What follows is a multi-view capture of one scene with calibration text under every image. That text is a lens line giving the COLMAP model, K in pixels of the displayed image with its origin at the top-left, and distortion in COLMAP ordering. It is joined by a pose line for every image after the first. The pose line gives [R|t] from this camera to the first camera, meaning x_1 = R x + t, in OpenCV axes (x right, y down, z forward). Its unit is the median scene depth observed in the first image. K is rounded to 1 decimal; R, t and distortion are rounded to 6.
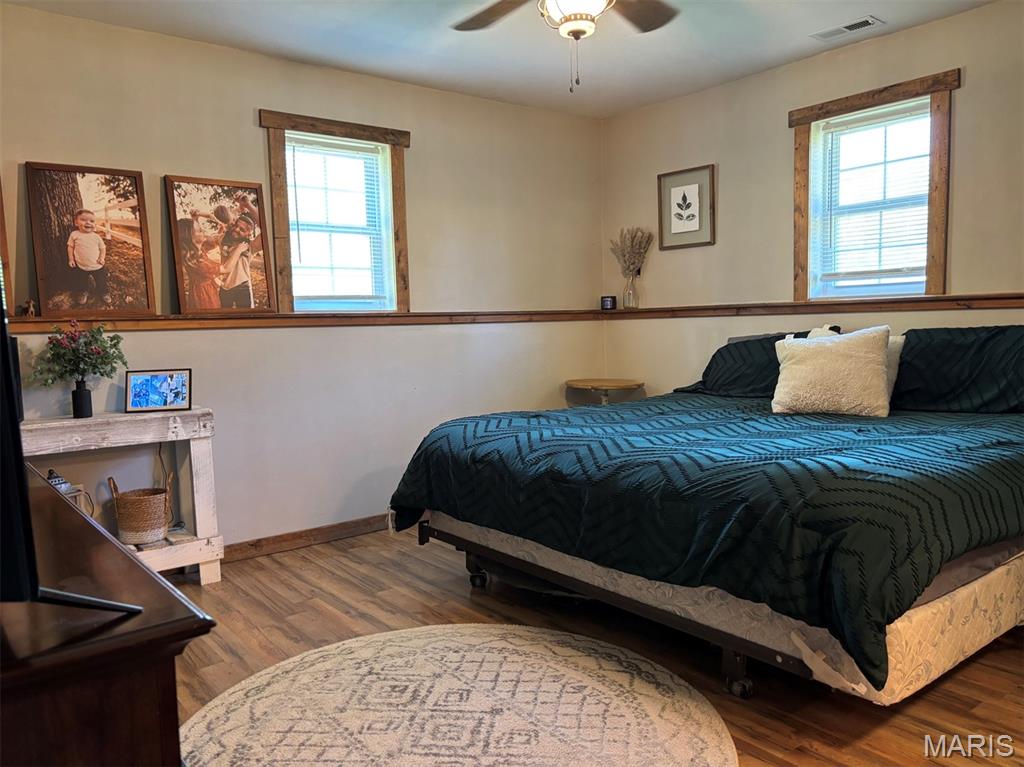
lens RADIAL K [[774.3, 0, 520.7], [0, 774.3, 390.3], [0, 0, 1]] dist [0.030719, -0.048976]
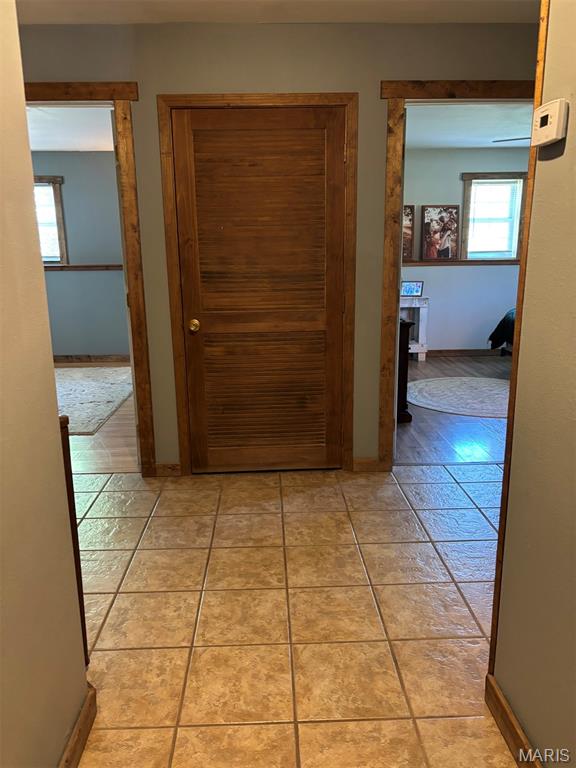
lens RADIAL K [[580.7, 0, 289.2], [0, 580.7, 390.5], [0, 0, 1]] dist [0.030719, -0.048976]
pose [[0.800206, 0.158491, -0.578404, 0.404201], [-0.068258, 0.982250, 0.174717, 0.022785], [0.595828, -0.100328, 0.796821, -0.864942]]
